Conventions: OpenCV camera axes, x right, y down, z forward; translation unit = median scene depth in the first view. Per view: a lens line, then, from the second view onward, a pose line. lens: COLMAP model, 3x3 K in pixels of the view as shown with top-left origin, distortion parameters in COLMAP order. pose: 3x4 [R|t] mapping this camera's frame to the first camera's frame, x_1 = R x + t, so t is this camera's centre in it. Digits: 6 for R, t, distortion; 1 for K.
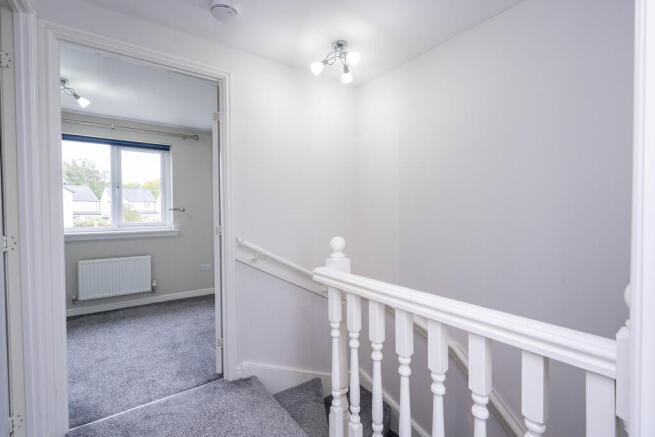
lens RADIAL K [[299.0, 0, 327.5], [0, 299.0, 218.5], [0, 0, 1]] dist [-0.002702, -0.000353]
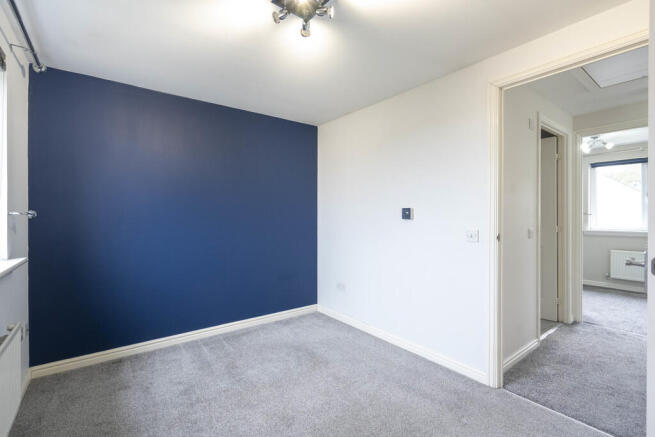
lens RADIAL K [[299.0, 0, 327.5], [0, 299.0, 218.5], [0, 0, 1]] dist [-0.002702, -0.000353]
pose [[0.029253, 0.008475, -0.999536, 0.585635], [-0.020674, 0.999755, 0.007872, 0.008546], [0.999358, 0.020434, 0.029421, -0.429868]]
